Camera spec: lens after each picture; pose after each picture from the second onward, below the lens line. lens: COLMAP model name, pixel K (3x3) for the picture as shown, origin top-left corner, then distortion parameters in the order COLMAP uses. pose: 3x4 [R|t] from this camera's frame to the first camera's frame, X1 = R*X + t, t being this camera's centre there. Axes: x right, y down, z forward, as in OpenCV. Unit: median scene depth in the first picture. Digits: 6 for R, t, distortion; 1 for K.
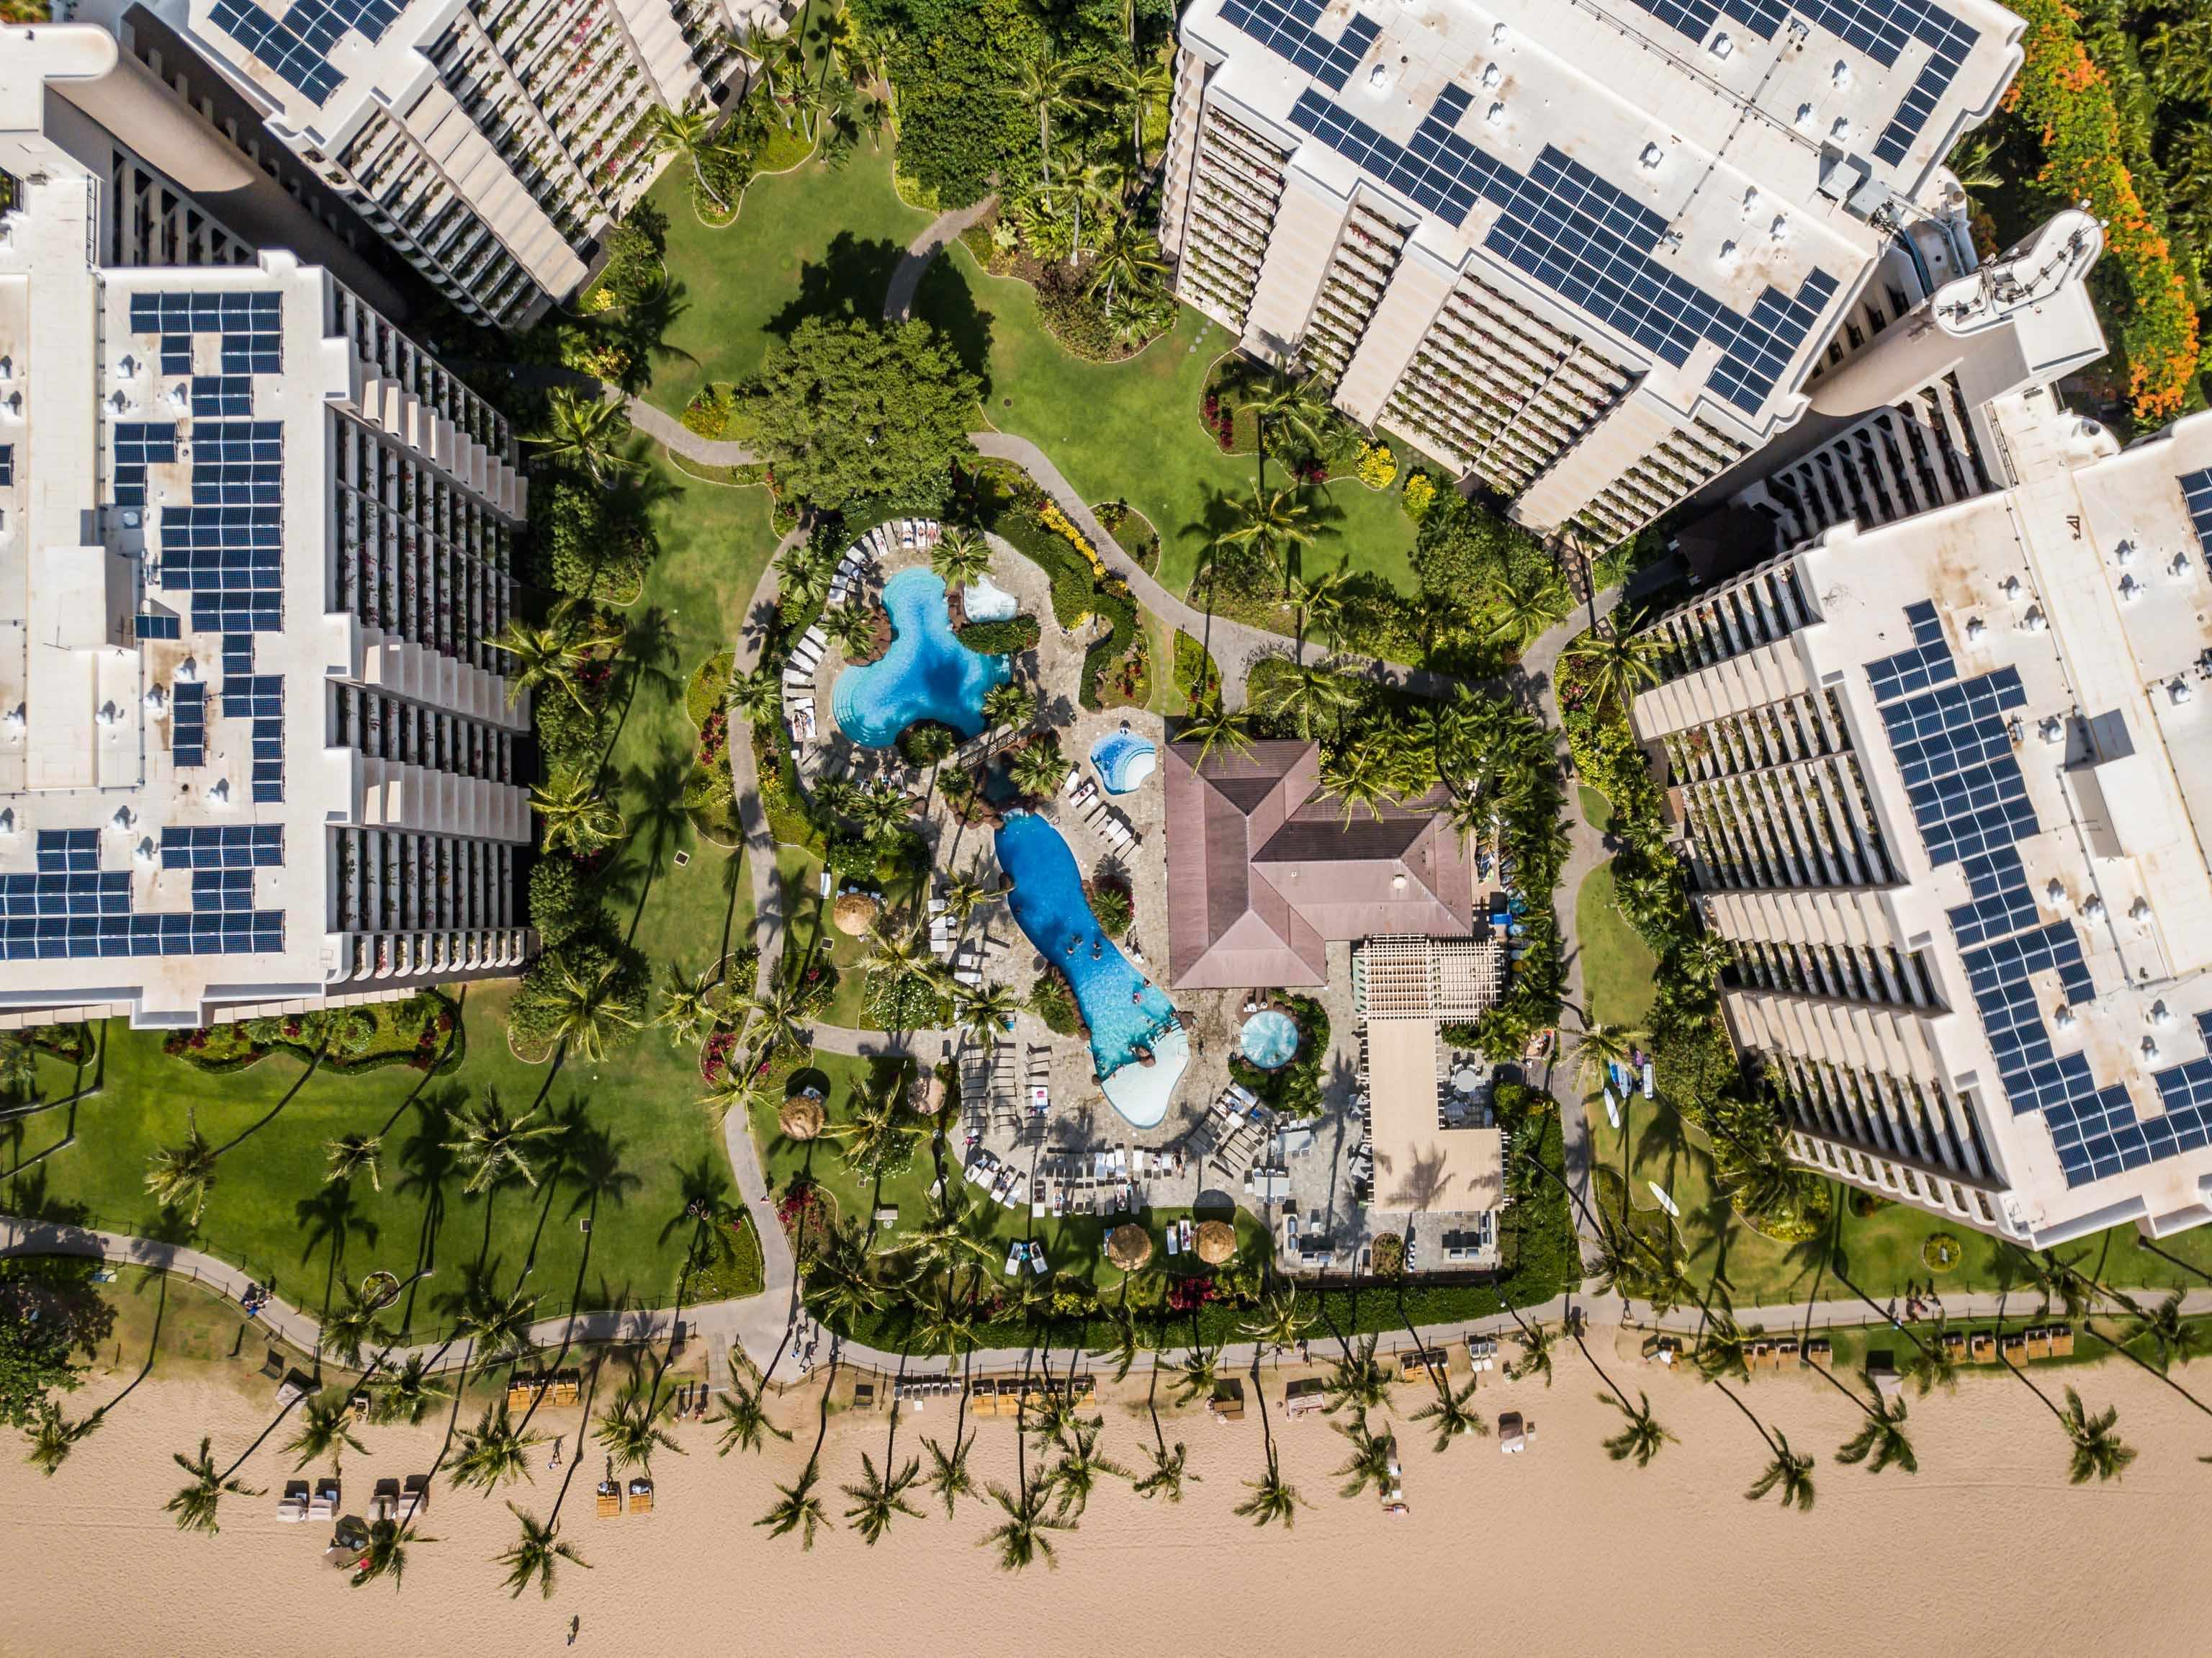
lens RADIAL K [[1743.9, 0, 1122.6], [0, 1743.9, 800.6], [0, 0, 1]] dist [0.001379, -0.000692]
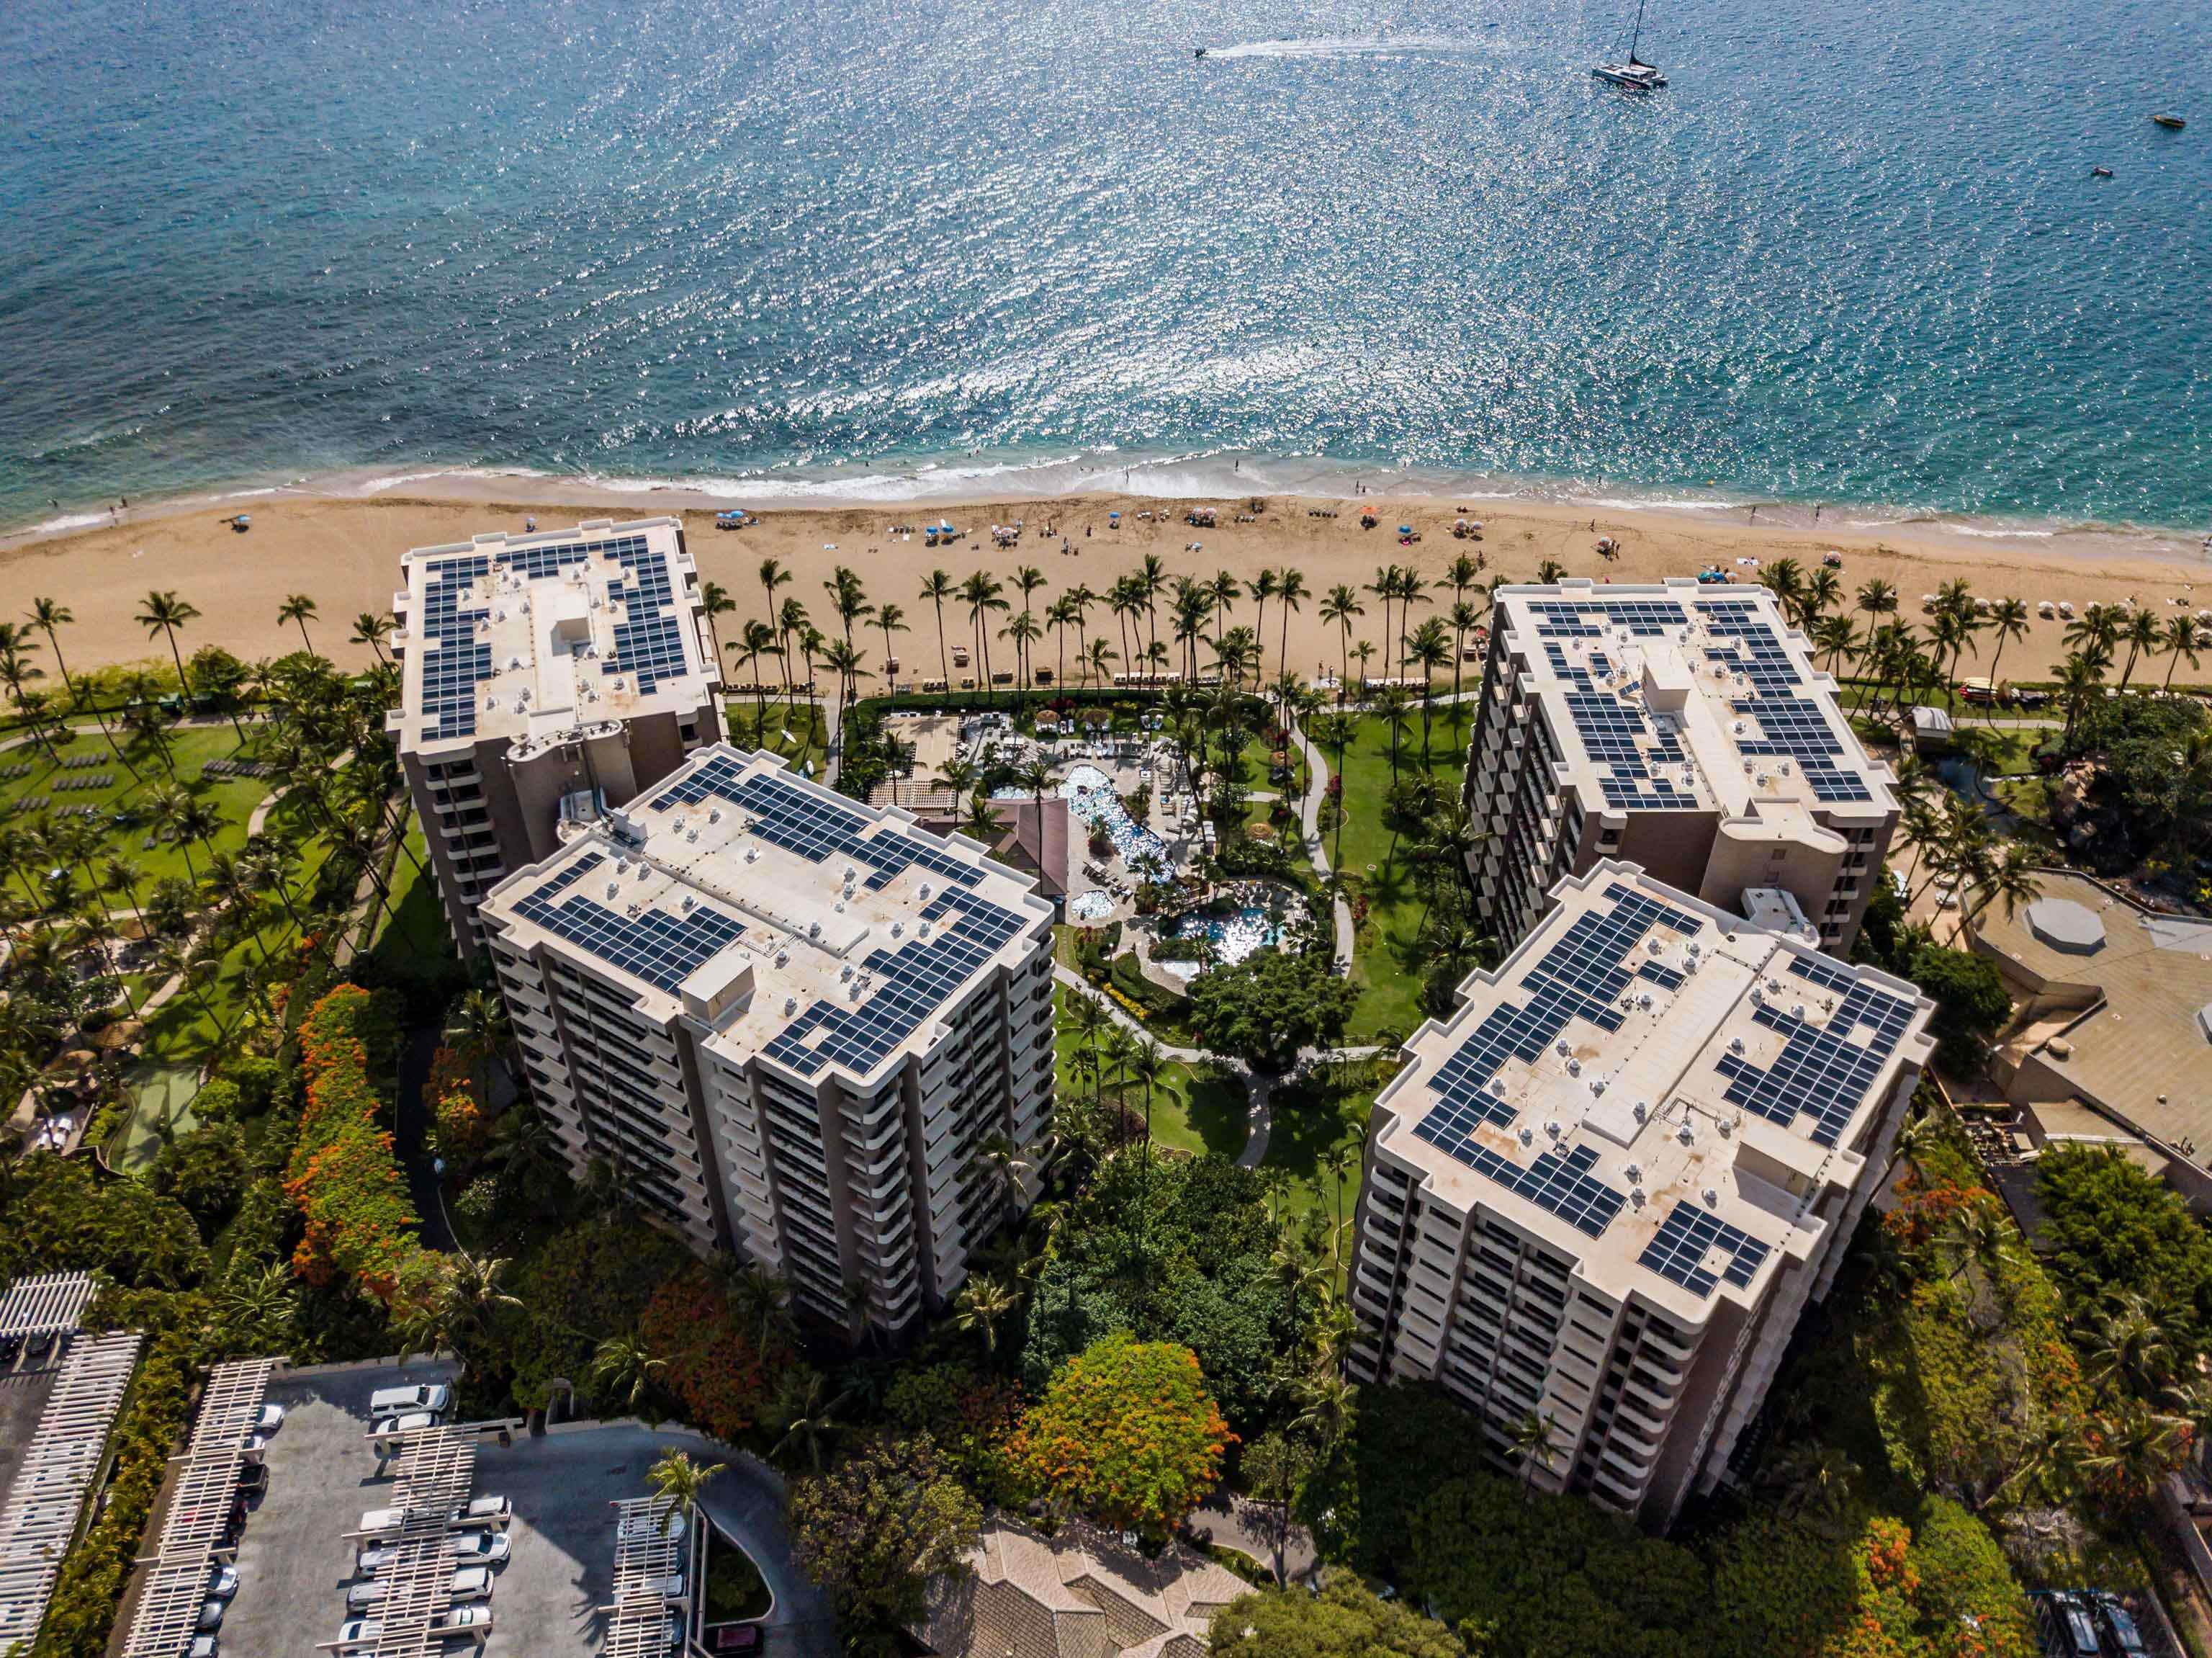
lens RADIAL K [[1743.9, 0, 1122.6], [0, 1743.9, 800.6], [0, 0, 1]] dist [0.001379, -0.000692]
pose [[-0.999532, -0.027328, -0.013744, -0.001244], [0.003988, -0.561865, 0.827219, -1.620932], [-0.030329, 0.826777, 0.561711, 0.084742]]
